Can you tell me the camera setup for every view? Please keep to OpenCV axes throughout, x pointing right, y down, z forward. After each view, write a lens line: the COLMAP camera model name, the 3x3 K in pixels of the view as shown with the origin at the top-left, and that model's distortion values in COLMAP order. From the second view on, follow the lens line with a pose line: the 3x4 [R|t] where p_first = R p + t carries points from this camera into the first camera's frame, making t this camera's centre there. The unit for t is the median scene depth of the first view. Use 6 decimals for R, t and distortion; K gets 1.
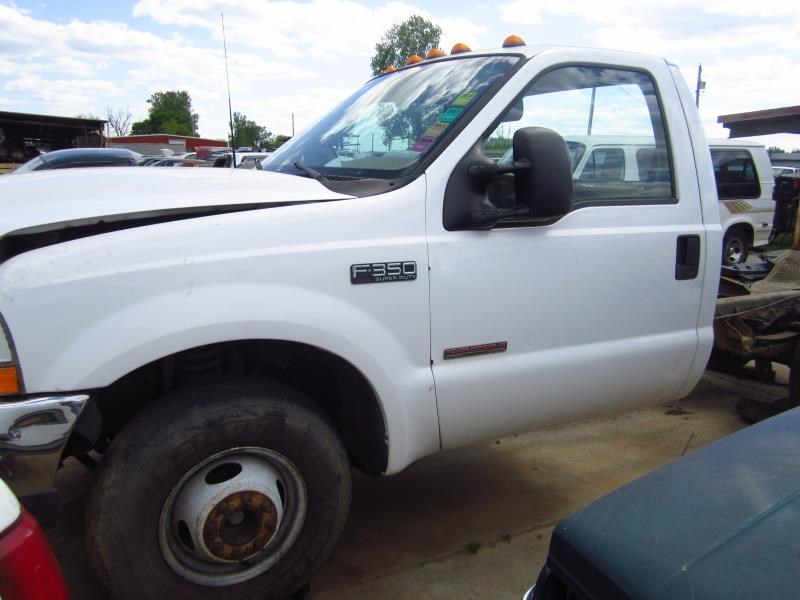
lens RADIAL K [[673.4, 0, 398.5], [0, 673.4, 298.2], [0, 0, 1]] dist [-0.053183, 0.022023]
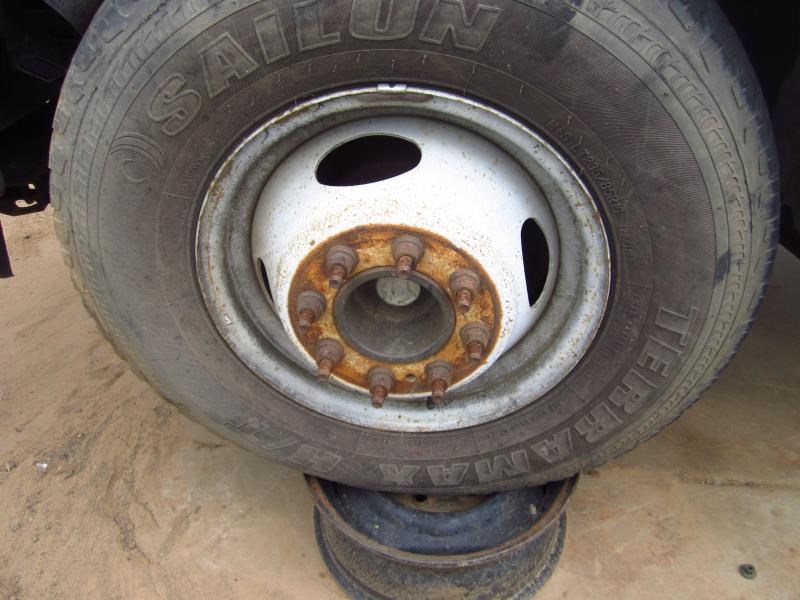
lens RADIAL K [[673.4, 0, 399.1], [0, 673.4, 299.0], [0, 0, 1]] dist [-0.053183, 0.022023]
pose [[0.819584, 0.307103, -0.483704, -0.059622], [-0.089723, 0.902597, 0.421032, 0.171422], [0.565890, -0.301672, 0.767308, 0.692708]]
